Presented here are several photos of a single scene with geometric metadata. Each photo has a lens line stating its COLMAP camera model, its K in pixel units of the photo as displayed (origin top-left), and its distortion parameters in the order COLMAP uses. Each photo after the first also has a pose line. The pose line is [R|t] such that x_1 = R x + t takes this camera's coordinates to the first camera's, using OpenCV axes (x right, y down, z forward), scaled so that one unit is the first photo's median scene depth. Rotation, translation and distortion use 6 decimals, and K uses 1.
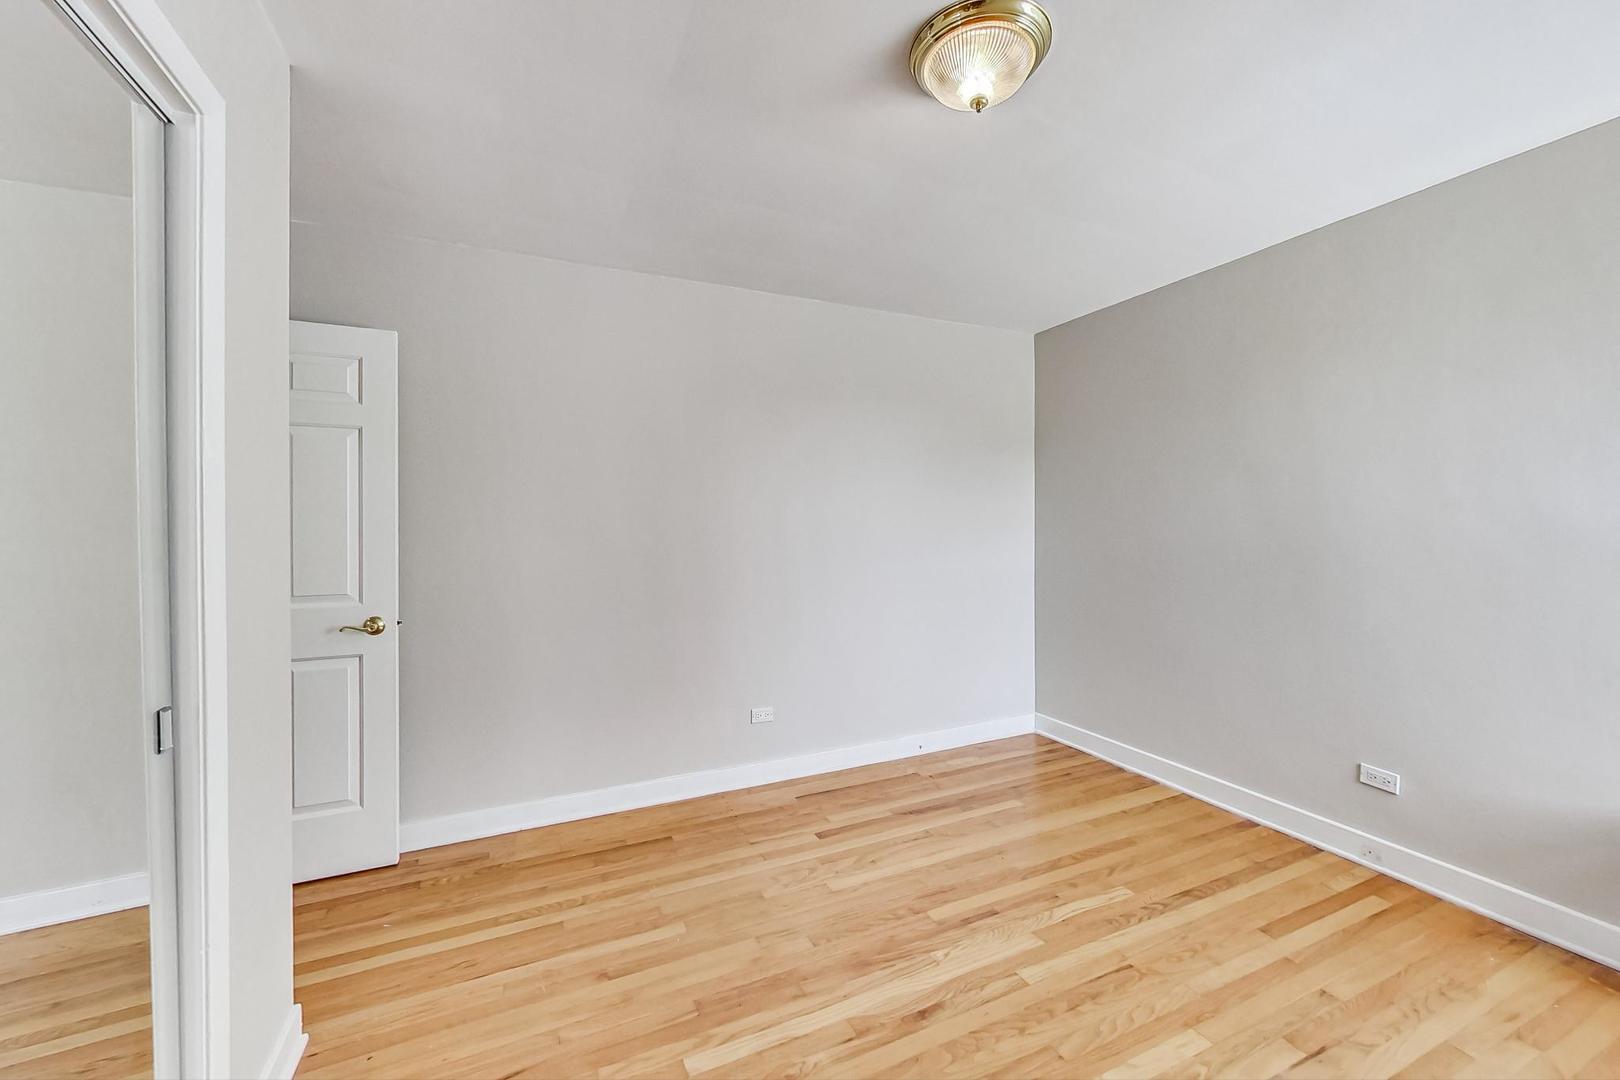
lens RADIAL K [[630.4, 0, 806.3], [0, 630.4, 514.5], [0, 0, 1]] dist [0.001263, 0.000623]
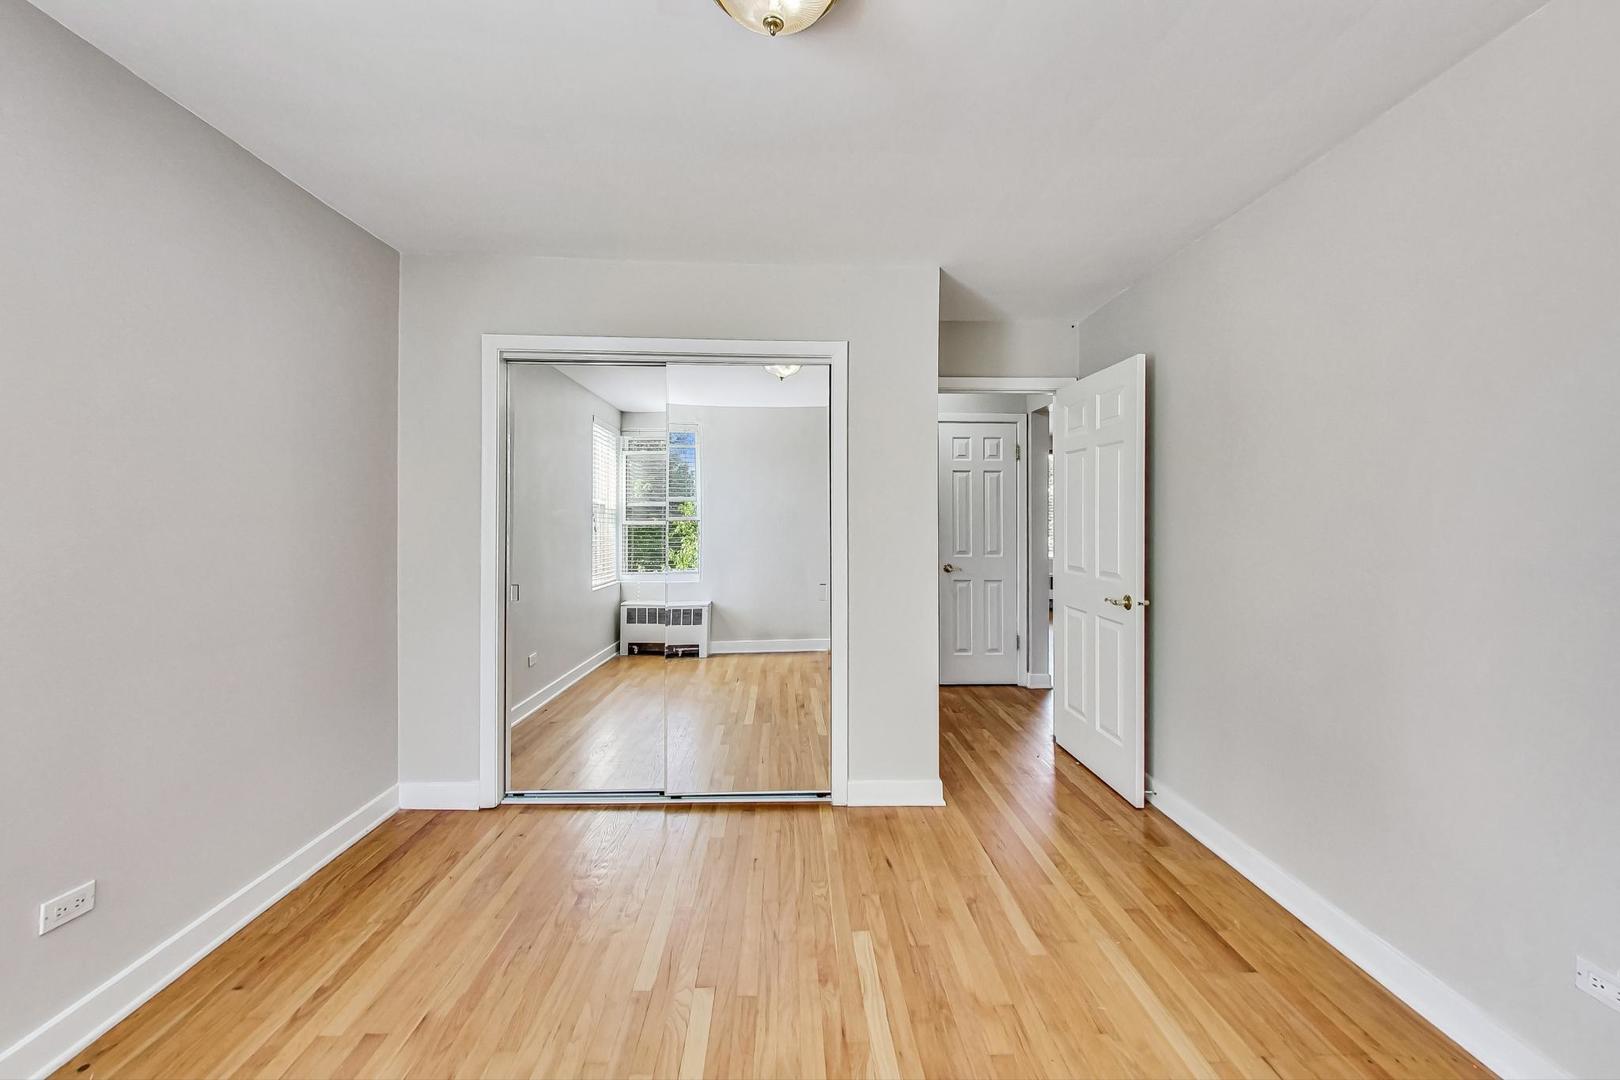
lens RADIAL K [[630.4, 0, 806.3], [0, 630.4, 514.5], [0, 0, 1]] dist [0.001263, 0.000623]
pose [[-0.379027, 0.005391, -0.925370, 0.816074], [0.005169, 0.999980, 0.003708, -0.001171], [0.925371, -0.003378, -0.379047, 1.066542]]
